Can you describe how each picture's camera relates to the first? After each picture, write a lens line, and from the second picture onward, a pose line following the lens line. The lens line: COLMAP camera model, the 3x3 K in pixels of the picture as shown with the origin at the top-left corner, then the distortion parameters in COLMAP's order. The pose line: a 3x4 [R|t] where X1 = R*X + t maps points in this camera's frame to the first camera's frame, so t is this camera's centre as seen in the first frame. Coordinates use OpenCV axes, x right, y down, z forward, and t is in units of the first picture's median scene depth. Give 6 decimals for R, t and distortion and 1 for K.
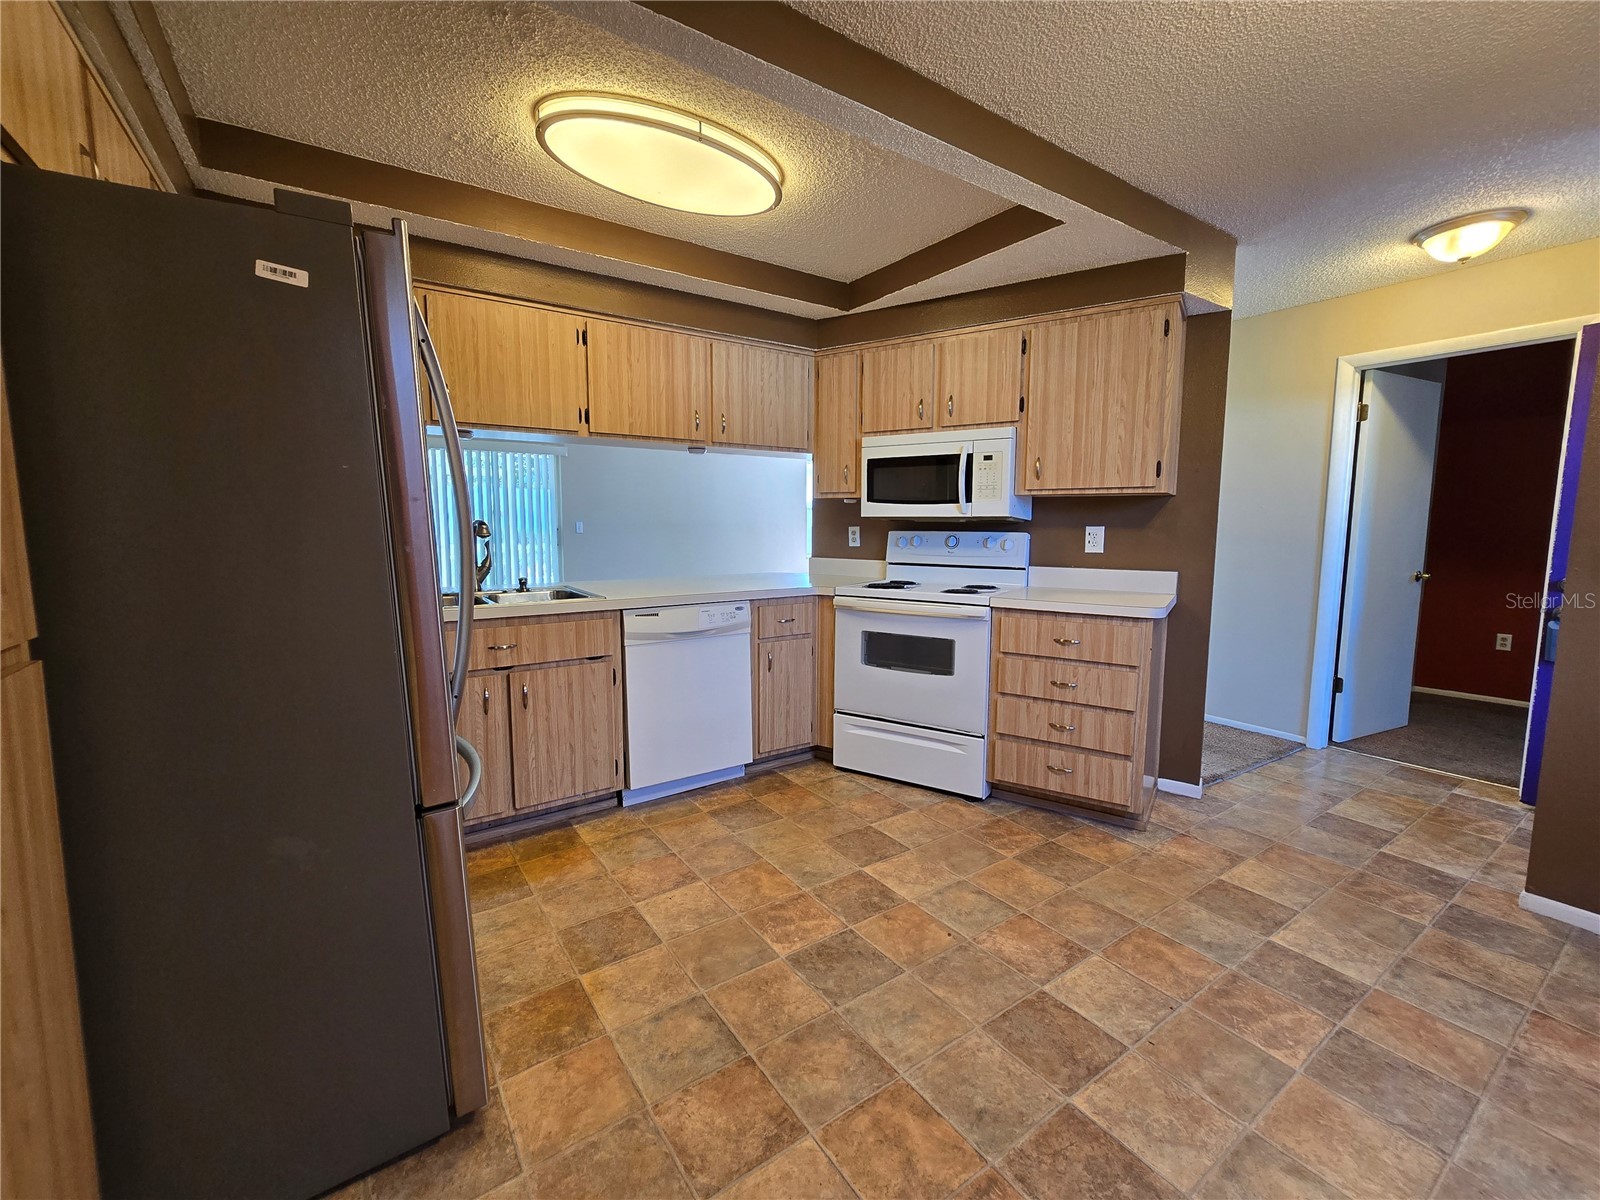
lens RADIAL K [[670.7, 0, 792.6], [0, 670.7, 593.5], [0, 0, 1]] dist [-0.006600, 0.003769]
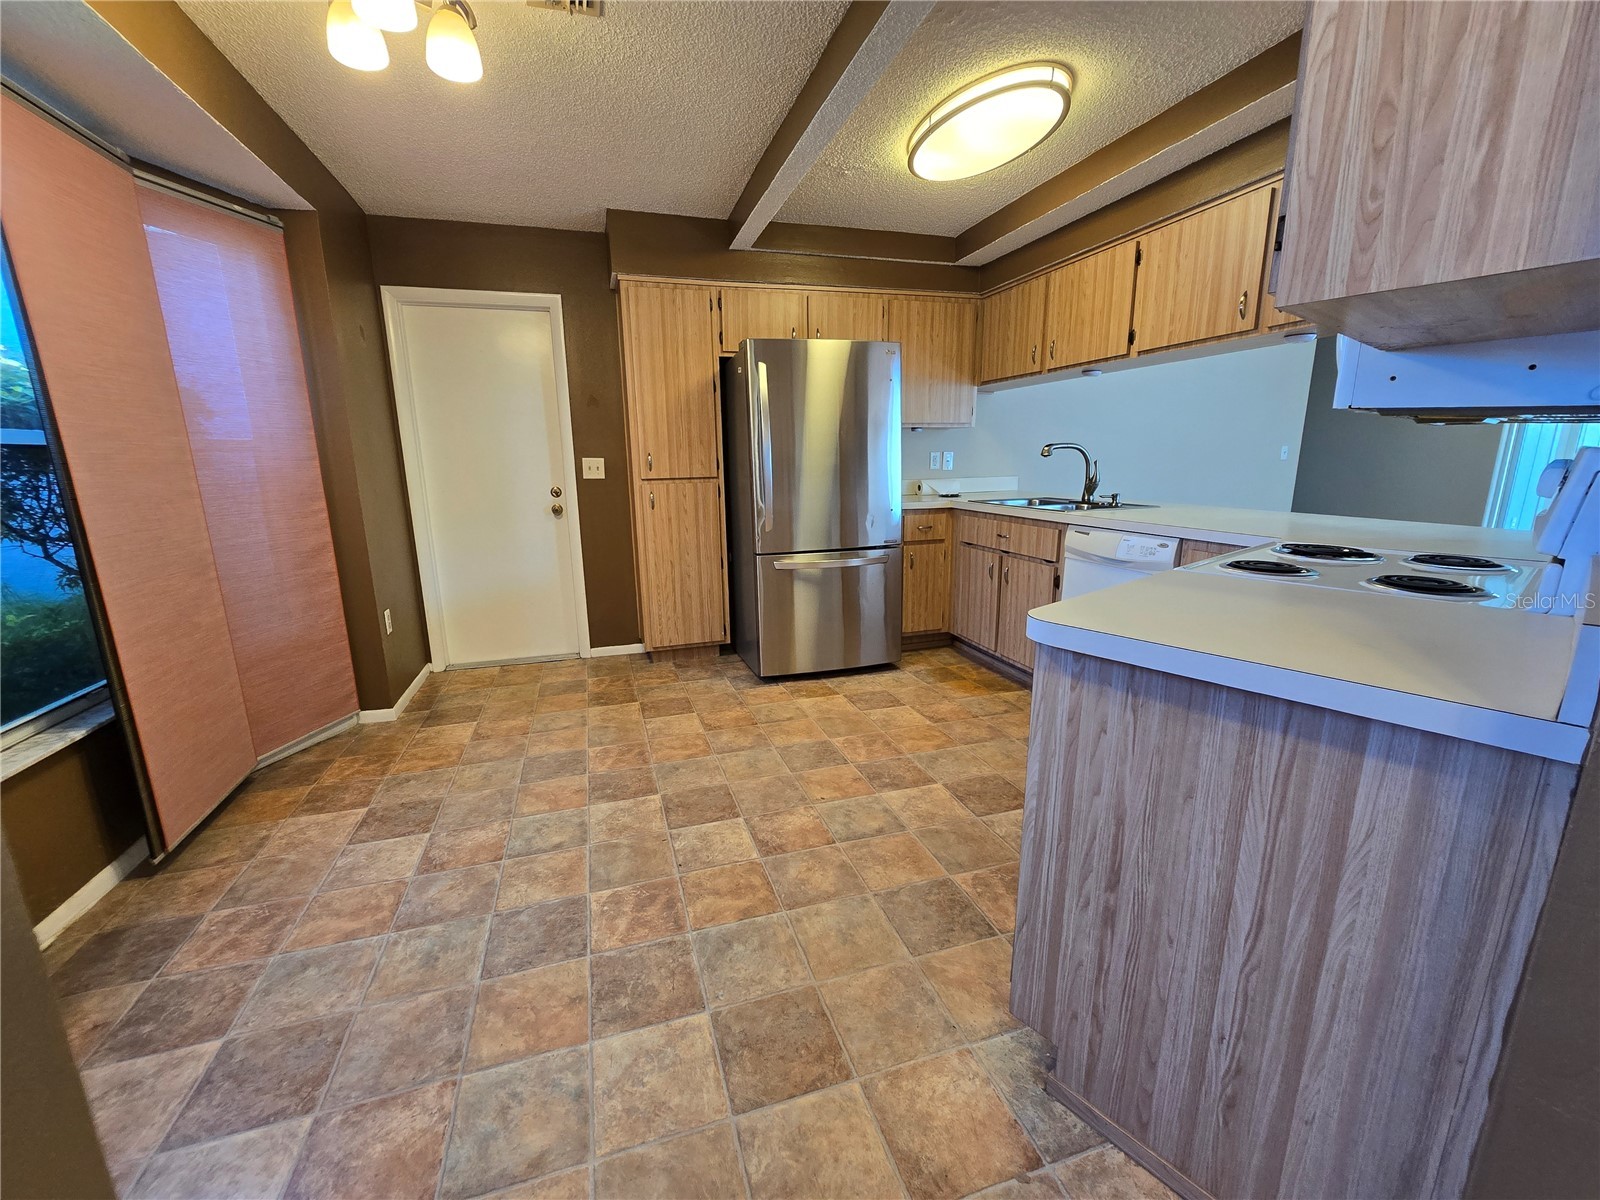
lens RADIAL K [[652.0, 0, 795.7], [0, 652.0, 602.7], [0, 0, 1]] dist [-0.003601, 0.000489]
pose [[-0.288308, 0.209668, -0.934301, 0.963183], [-0.090082, 0.965466, 0.244459, -0.076666], [0.953291, 0.154643, -0.259464, 0.926028]]
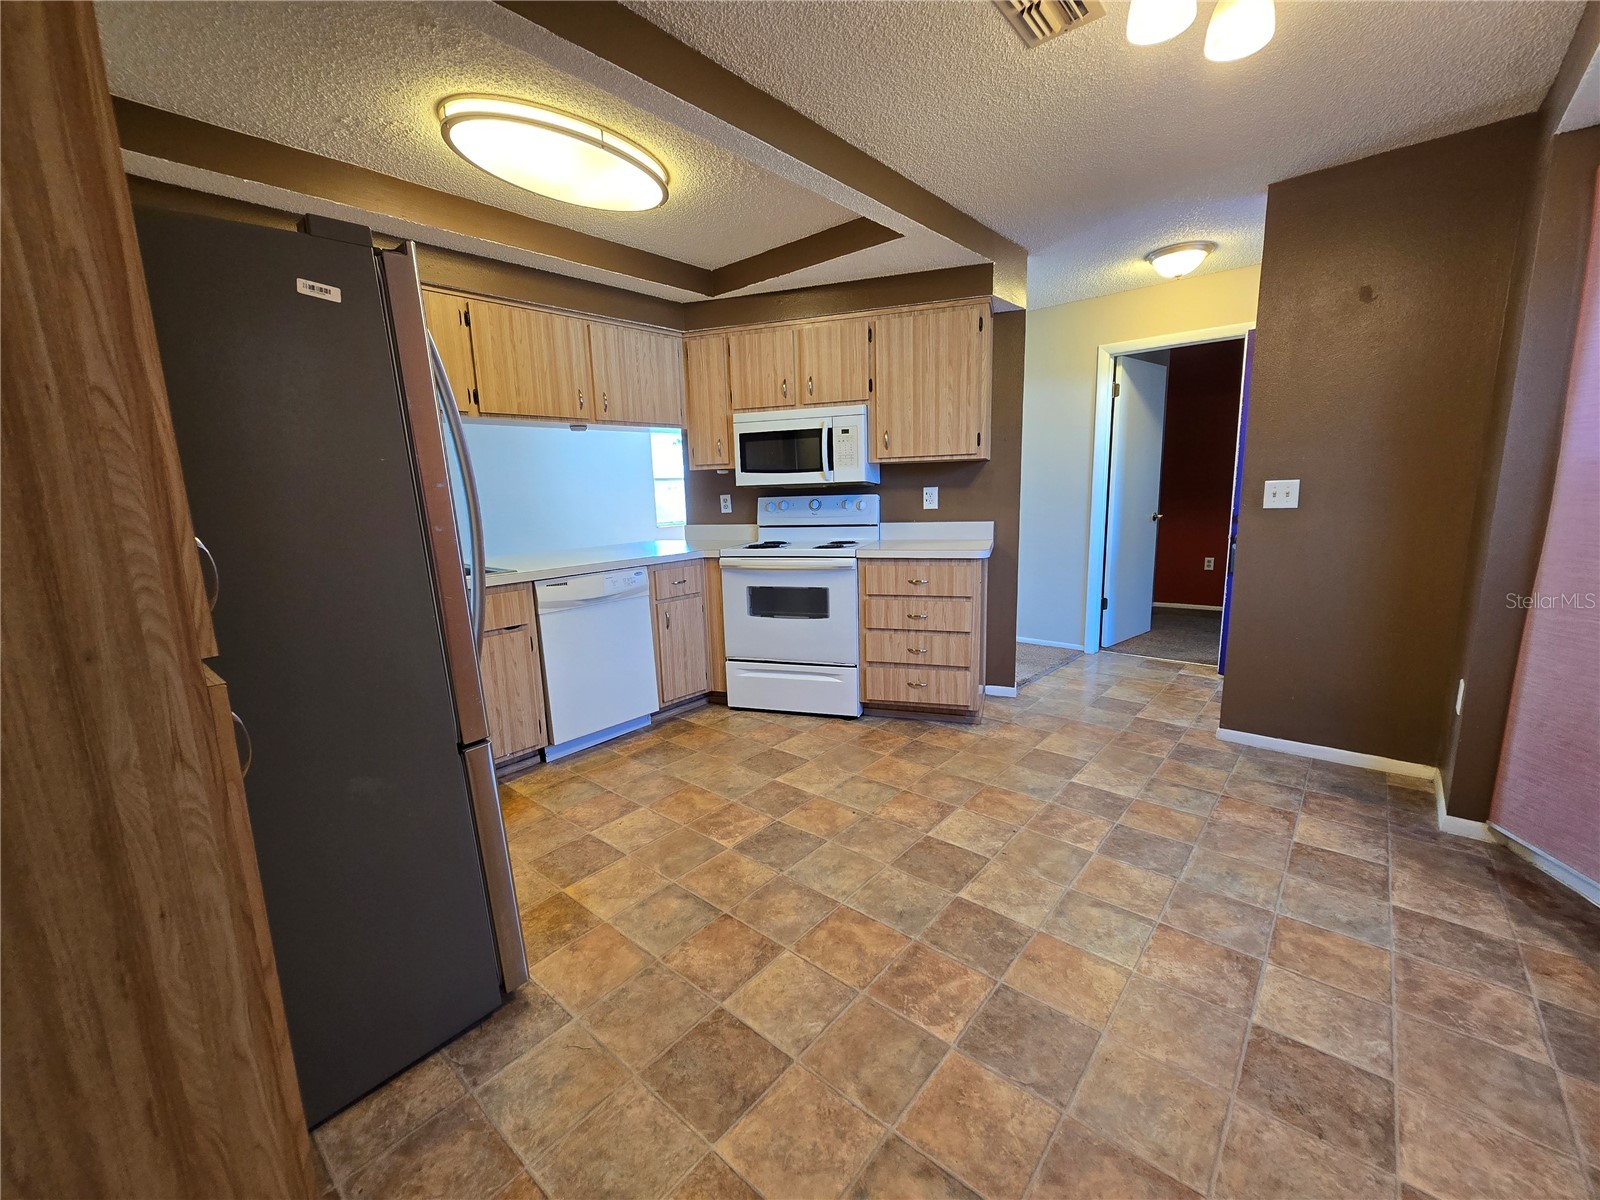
lens RADIAL K [[659.8, 0, 784.2], [0, 659.8, 605.1], [0, 0, 1]] dist [-0.001295, 0.000052]
pose [[0.968968, -0.077216, 0.234816, -0.124354], [0.061347, 0.995358, 0.074158, 0.009331], [-0.239452, -0.057451, 0.969207, -0.130609]]
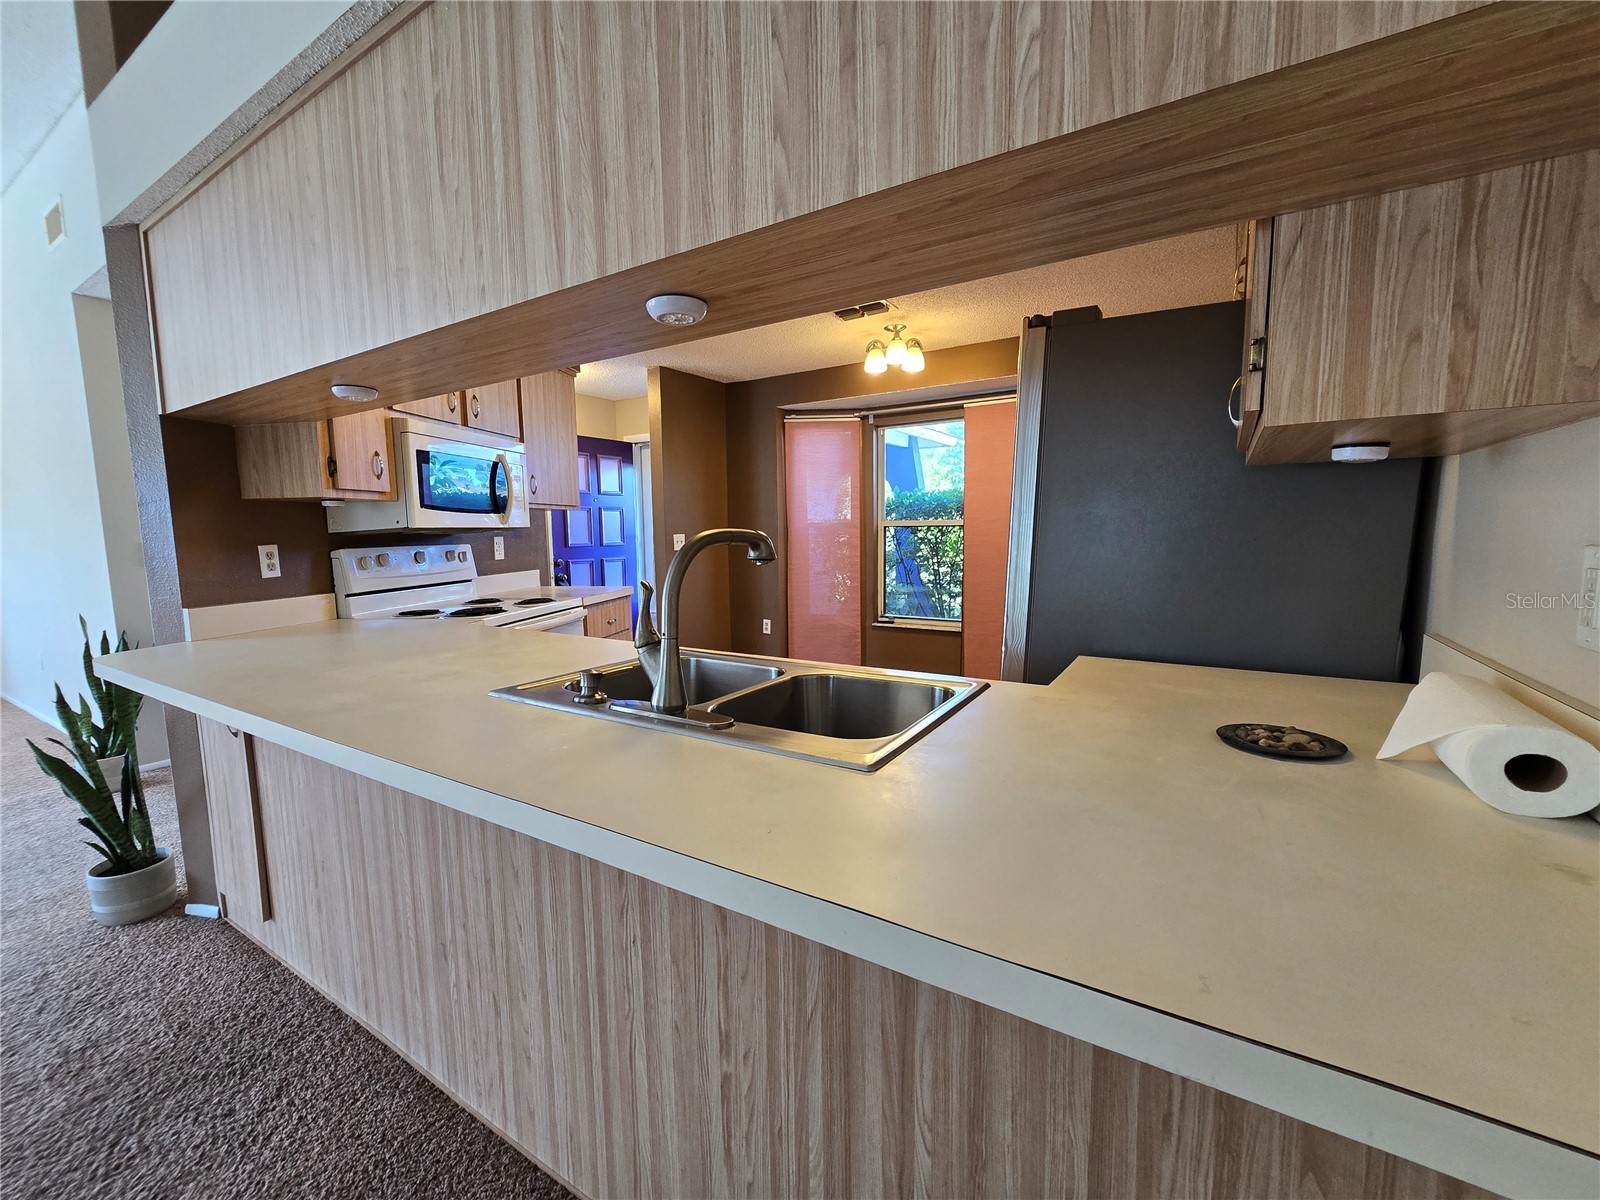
lens RADIAL K [[647.7, 0, 794.1], [0, 647.7, 600.5], [0, 0, 1]] dist [-0.002245, -0.000318]
pose [[-0.402331, -0.096883, 0.910354, -0.930290], [0.110897, 0.981905, 0.153508, -0.130008], [-0.908753, 0.162716, -0.384307, 1.193800]]
